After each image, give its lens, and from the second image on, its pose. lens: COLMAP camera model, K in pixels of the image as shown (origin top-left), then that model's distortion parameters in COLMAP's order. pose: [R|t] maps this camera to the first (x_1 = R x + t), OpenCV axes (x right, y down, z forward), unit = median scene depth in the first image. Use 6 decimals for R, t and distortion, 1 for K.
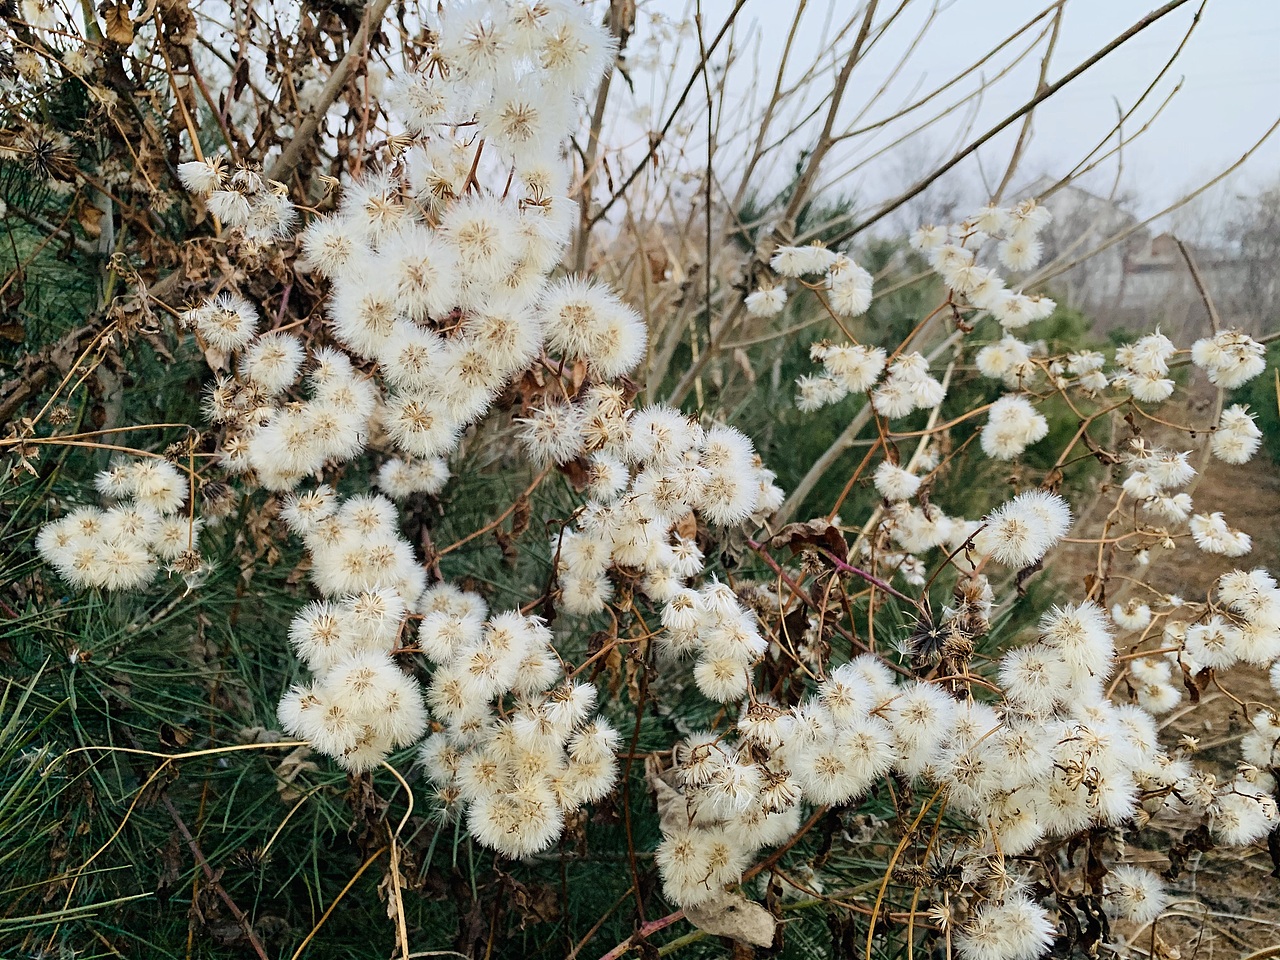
lens RADIAL K [[990.5, 0, 642.7], [0, 990.5, 477.1], [0, 0, 1]] dist [0.000535, -0.016715]
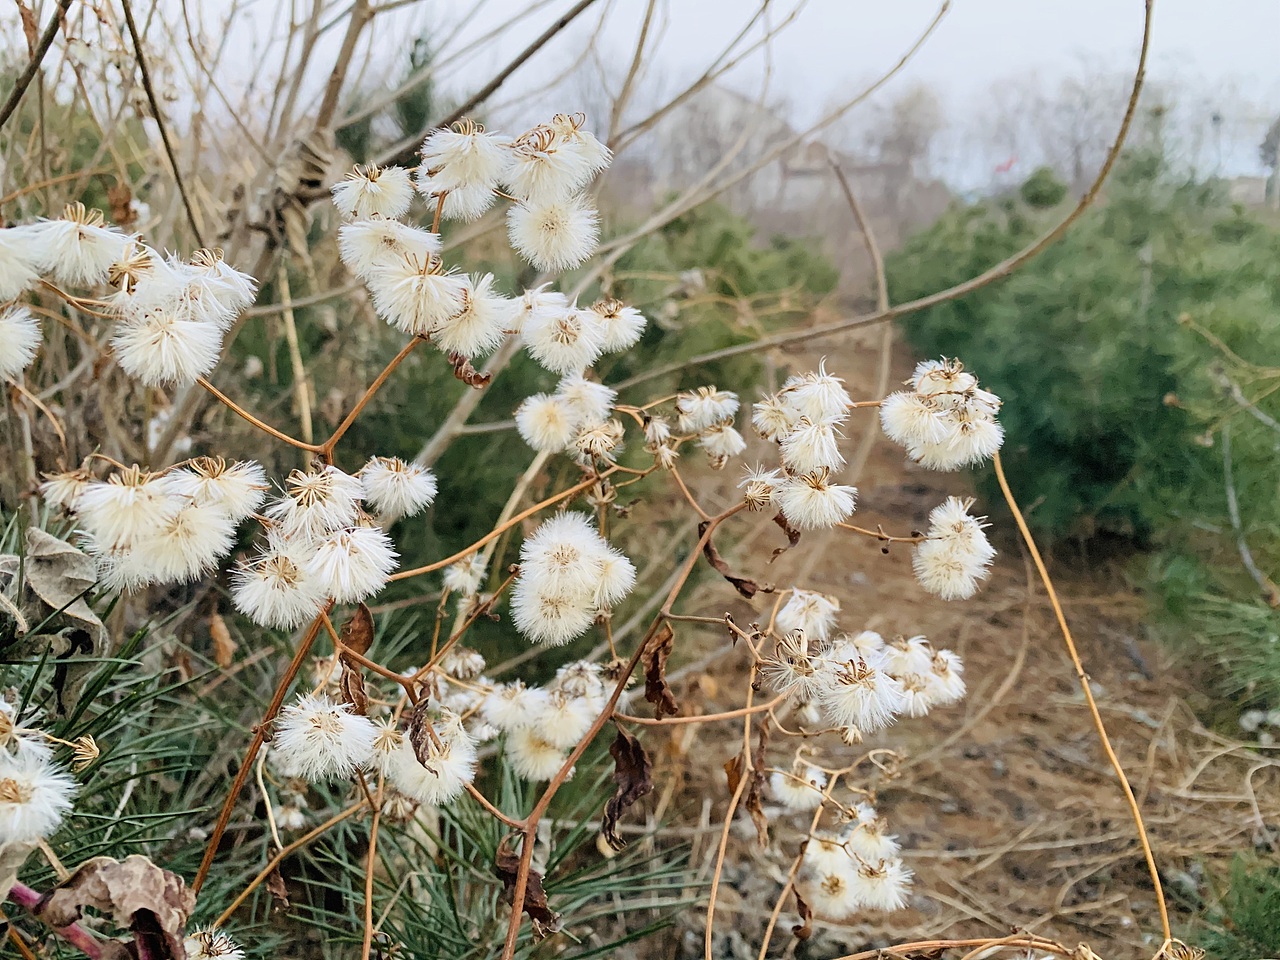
lens RADIAL K [[990.5, 0, 635.2], [0, 990.5, 478.9], [0, 0, 1]] dist [0.000535, -0.016715]
pose [[0.954374, -0.081355, 0.287319, 0.251637], [0.053954, 0.993316, 0.102042, -0.143185], [-0.293700, -0.081884, 0.952384, 0.487952]]
